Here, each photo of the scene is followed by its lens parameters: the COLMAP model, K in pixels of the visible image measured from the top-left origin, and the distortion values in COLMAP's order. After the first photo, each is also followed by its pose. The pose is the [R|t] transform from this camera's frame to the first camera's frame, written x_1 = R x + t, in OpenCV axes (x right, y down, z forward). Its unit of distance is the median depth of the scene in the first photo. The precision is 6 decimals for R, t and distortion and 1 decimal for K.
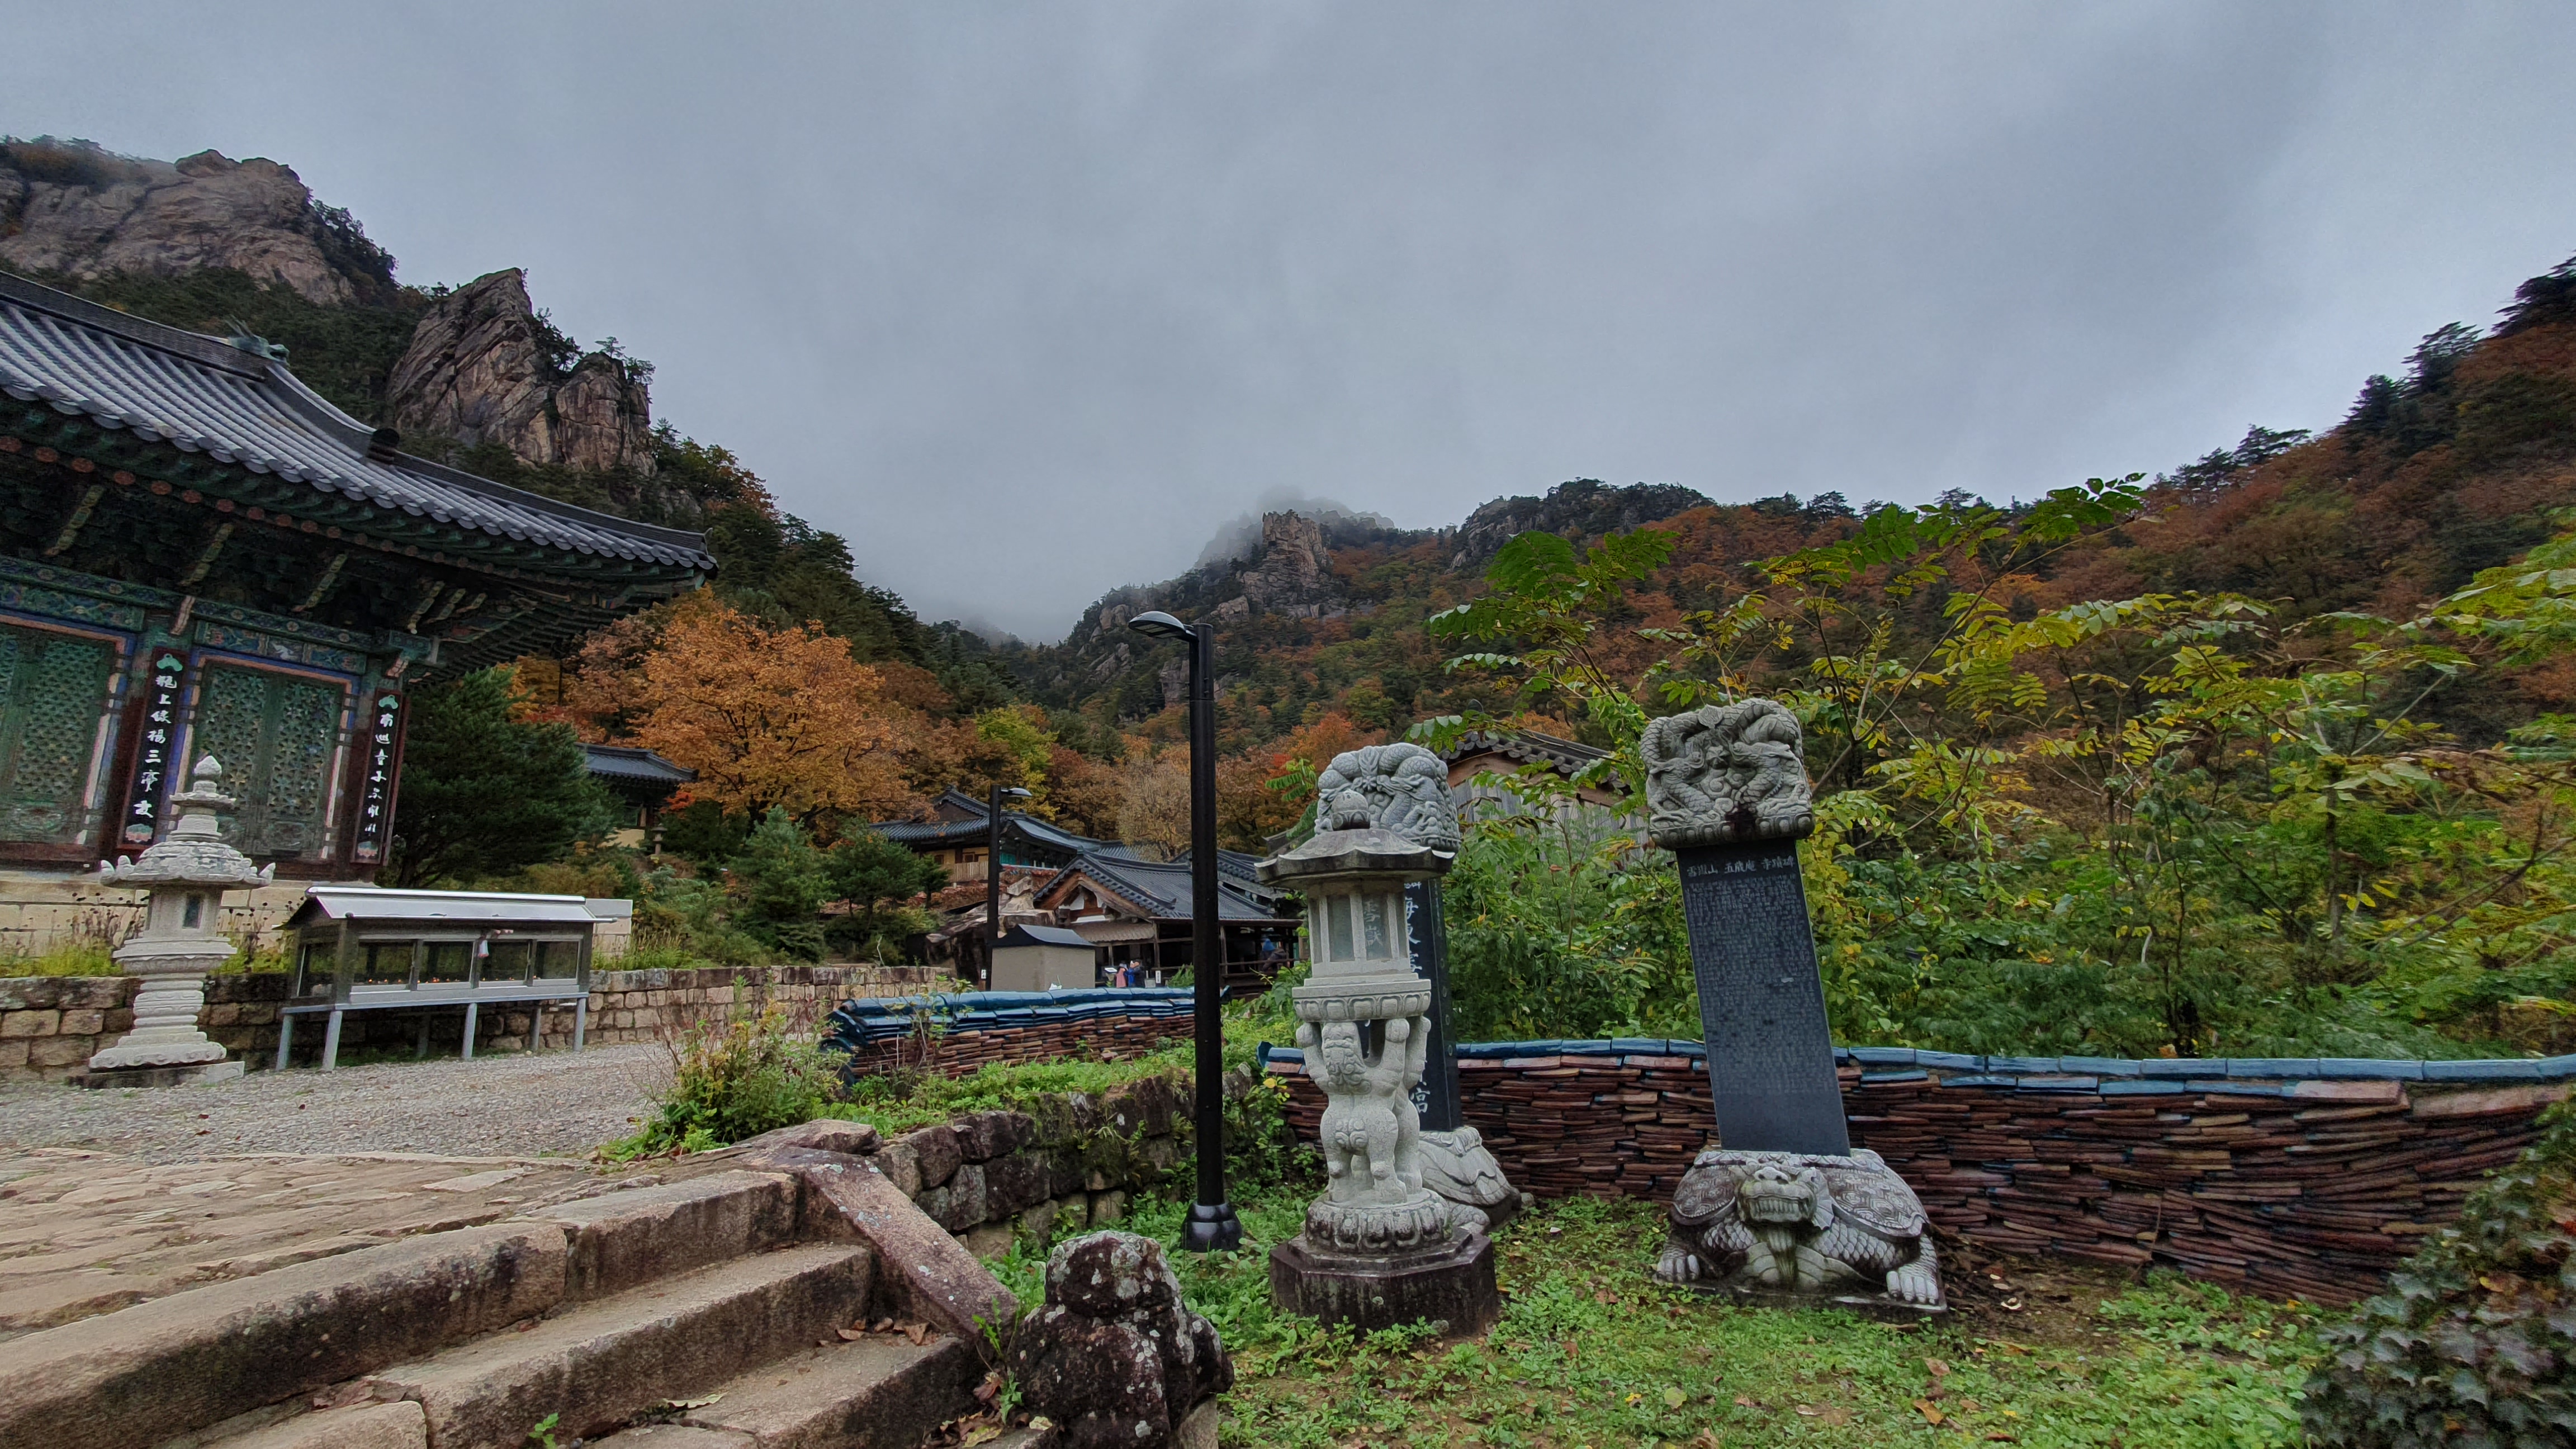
lens RADIAL K [[1019.5, 0, 1278.0], [0, 1019.5, 747.3], [0, 0, 1]] dist [0.003140, 0.001155]
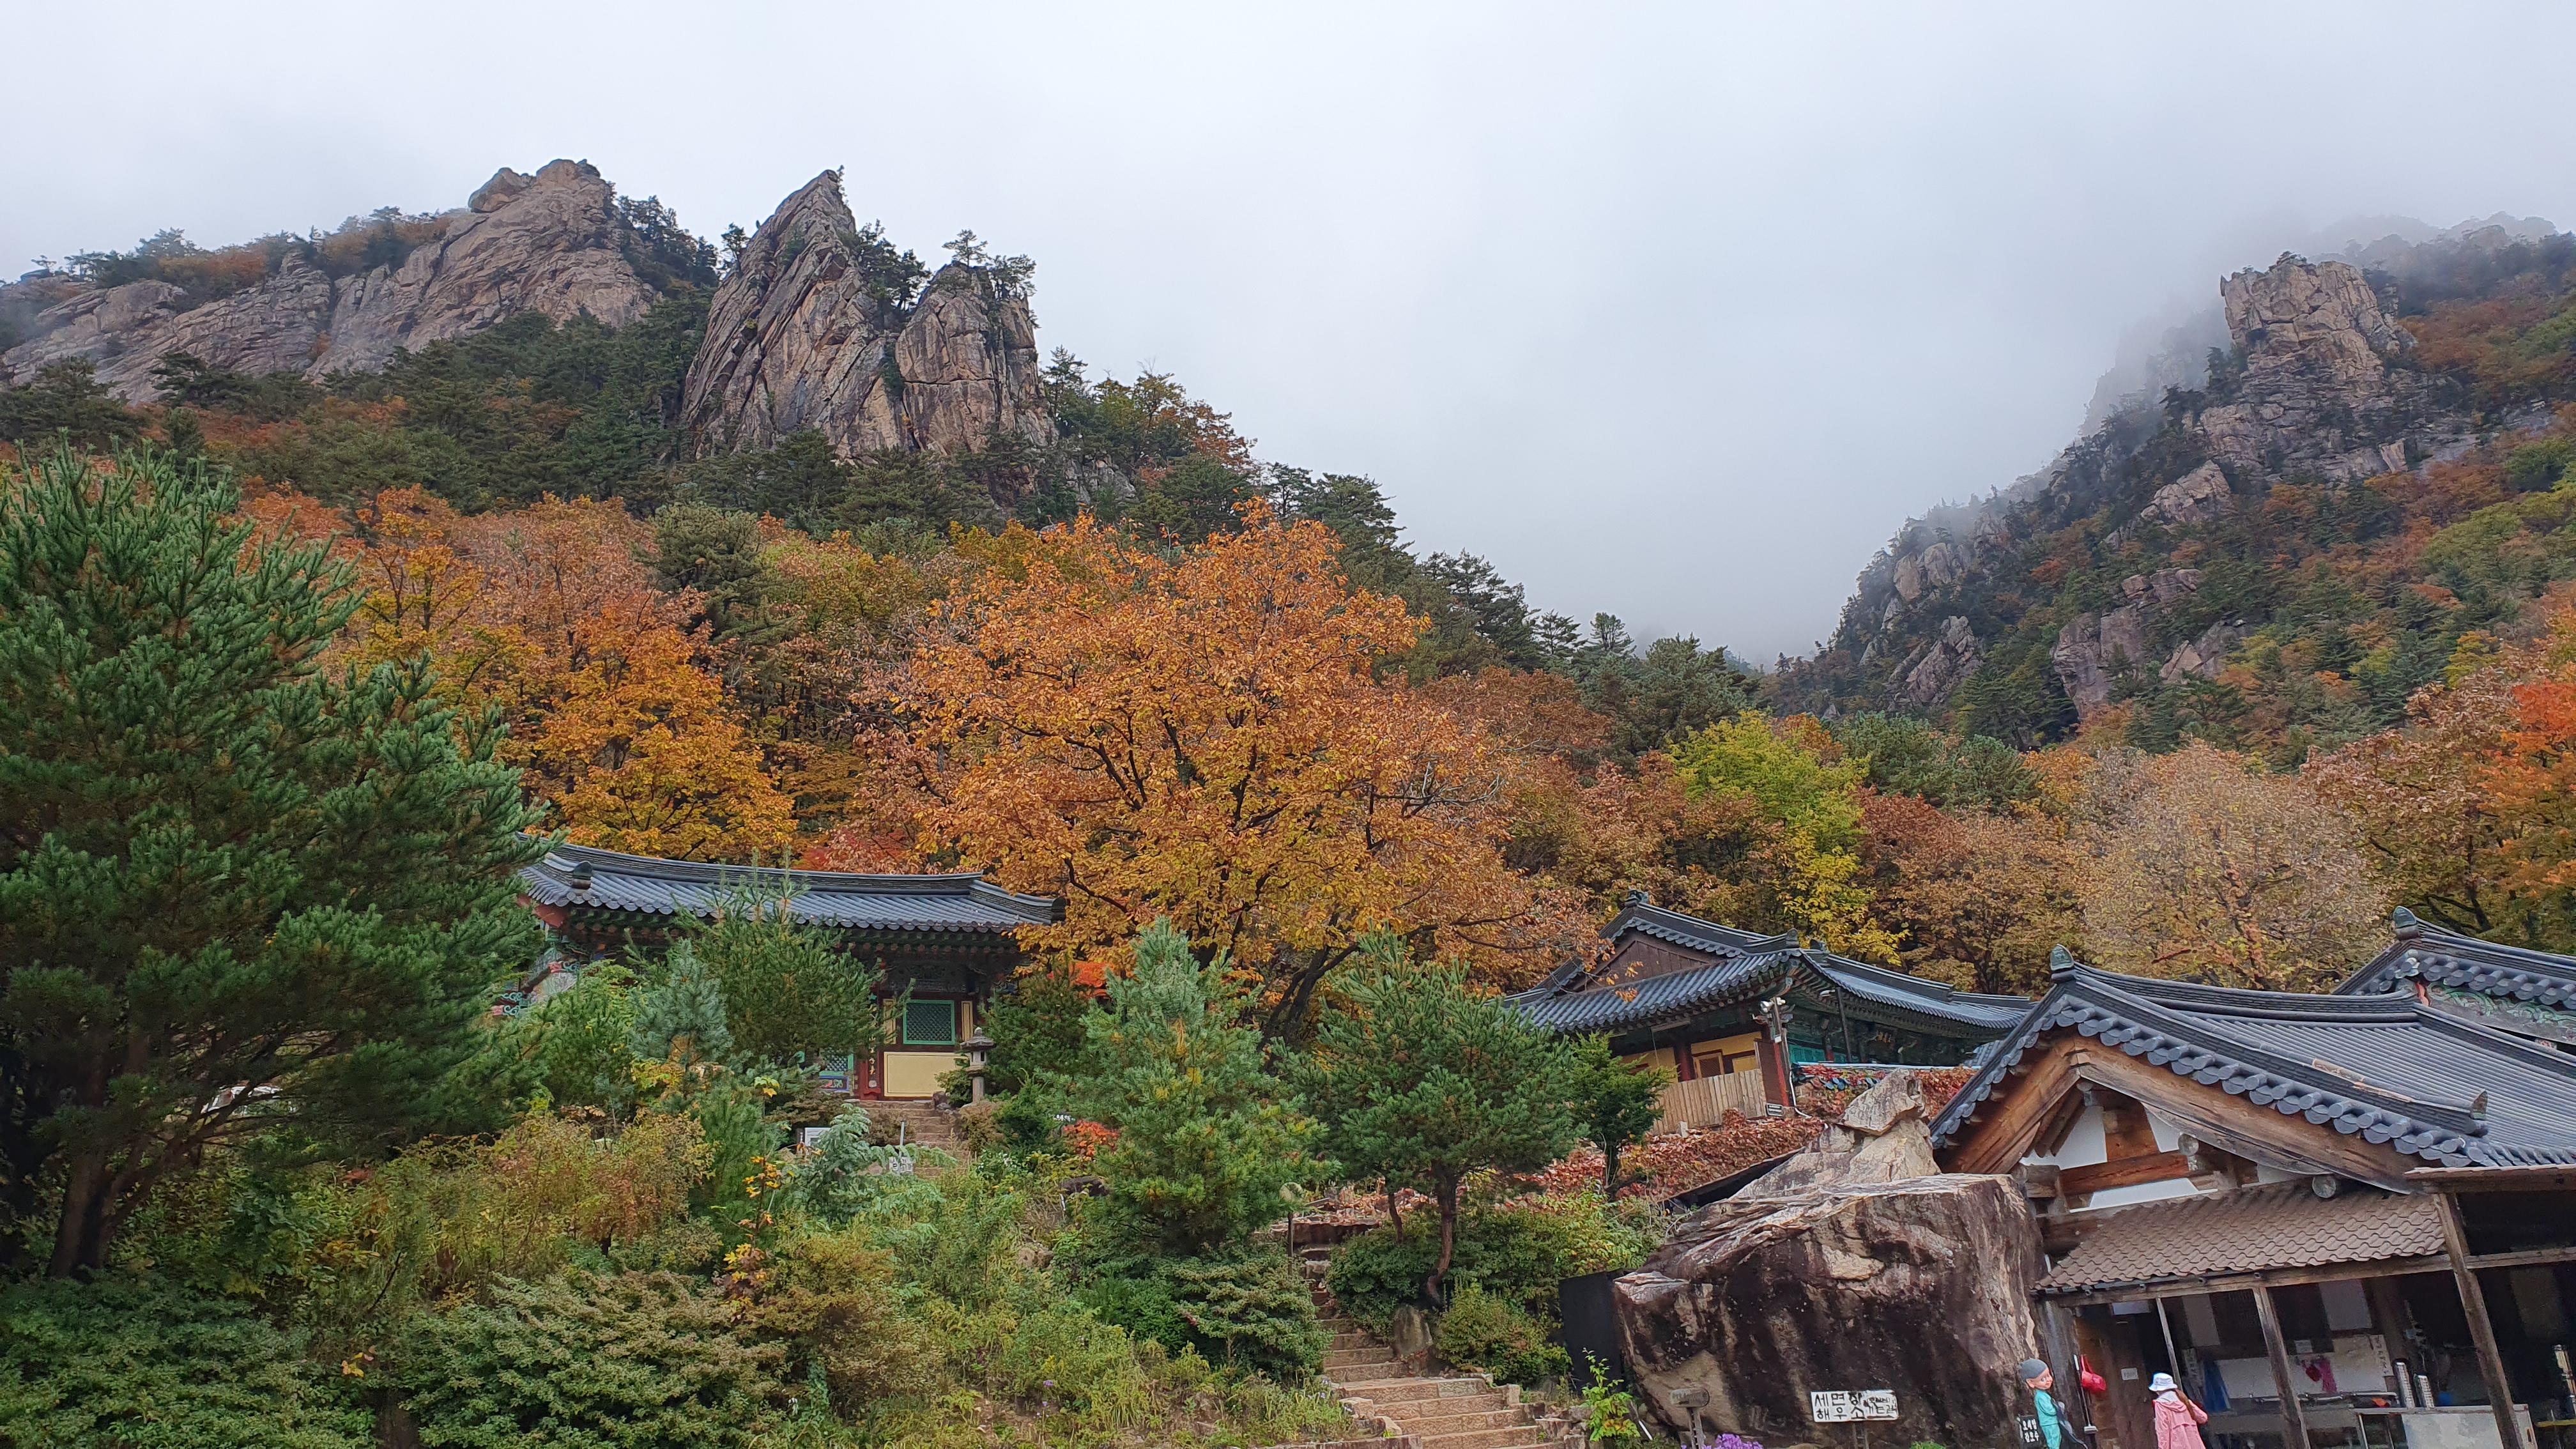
lens RADIAL K [[1987.9, 0, 1280.4], [0, 1987.9, 705.5], [0, 0, 1]] dist [0.021081, -0.019712]
pose [[0.872970, -0.174795, -0.455379, -0.053416], [0.136007, 0.983787, -0.116896, 0.029372], [0.468429, 0.040112, 0.882590, 0.172870]]
